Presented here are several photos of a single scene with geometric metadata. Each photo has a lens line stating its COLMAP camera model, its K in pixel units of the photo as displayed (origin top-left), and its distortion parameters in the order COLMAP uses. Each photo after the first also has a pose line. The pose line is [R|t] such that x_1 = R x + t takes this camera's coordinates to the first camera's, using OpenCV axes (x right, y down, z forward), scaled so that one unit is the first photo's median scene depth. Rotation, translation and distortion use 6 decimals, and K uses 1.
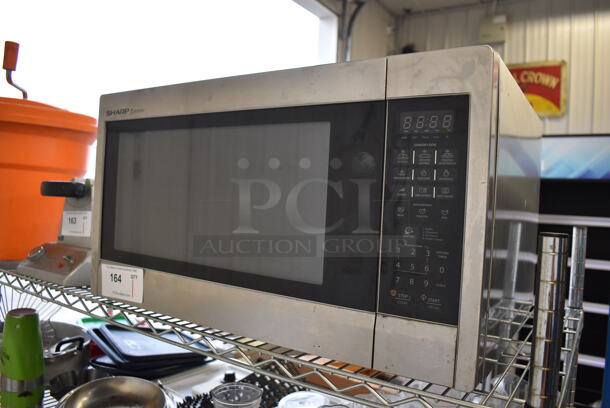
lens RADIAL K [[473.3, 0, 305.2], [0, 473.3, 200.8], [0, 0, 1]] dist [-0.107763, 0.023283]
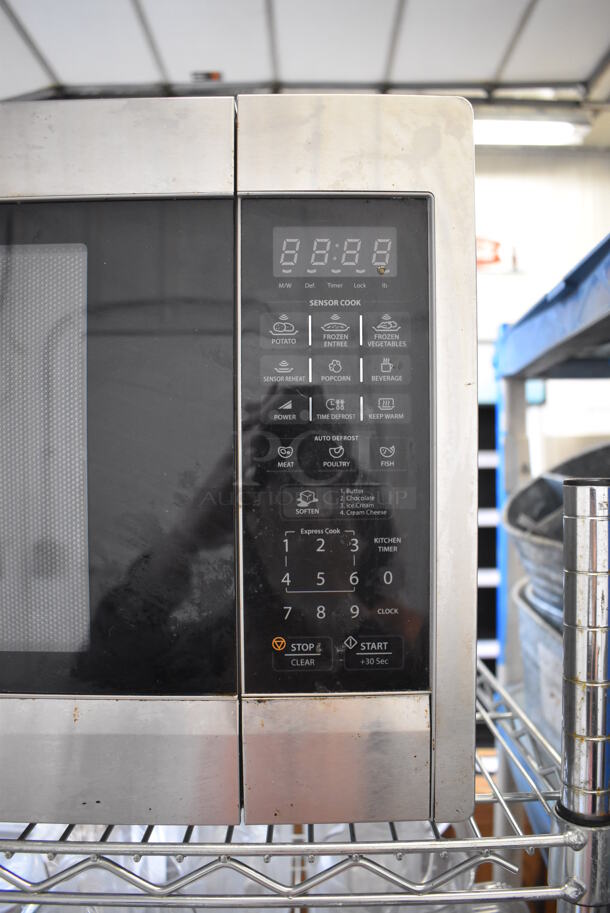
lens RADIAL K [[708.4, 0, 300.7], [0, 708.4, 460.6], [0, 0, 1]] dist [-0.107763, 0.023283]
pose [[0.835239, -0.062317, 0.546345, -0.139989], [0.049812, 0.998047, 0.037688, 0.003136], [-0.547627, -0.004264, 0.836712, 0.442268]]
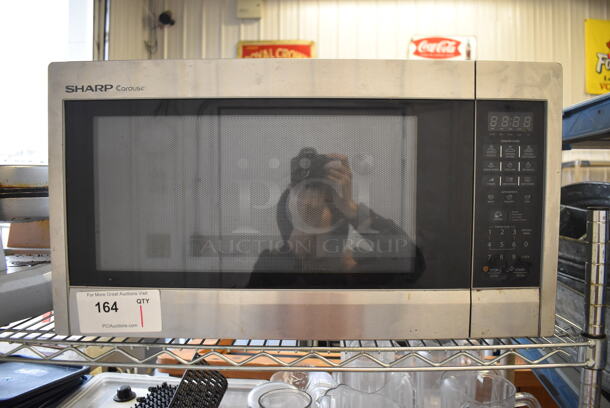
lens RADIAL K [[473.3, 0, 306.9], [0, 473.3, 202.4], [0, 0, 1]] dist [-0.107763, 0.023283]
pose [[0.843680, -0.080519, 0.530774, -0.776285], [0.044788, 0.995798, 0.079872, -0.078479], [-0.534975, -0.043614, 0.843741, 0.273686]]
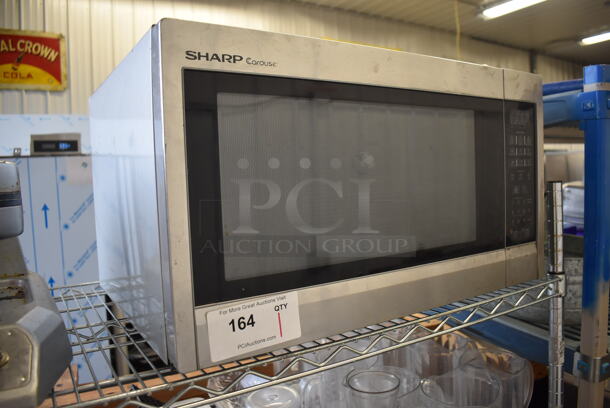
lens RADIAL K [[473.3, 0, 309.0], [0, 473.3, 203.2], [0, 0, 1]] dist [-0.107763, 0.023283]
pose [[0.416209, -0.120075, 0.901306, -1.389331], [0.064867, 0.992638, 0.102288, -0.085518], [-0.906952, 0.015892, 0.420934, 0.957252]]
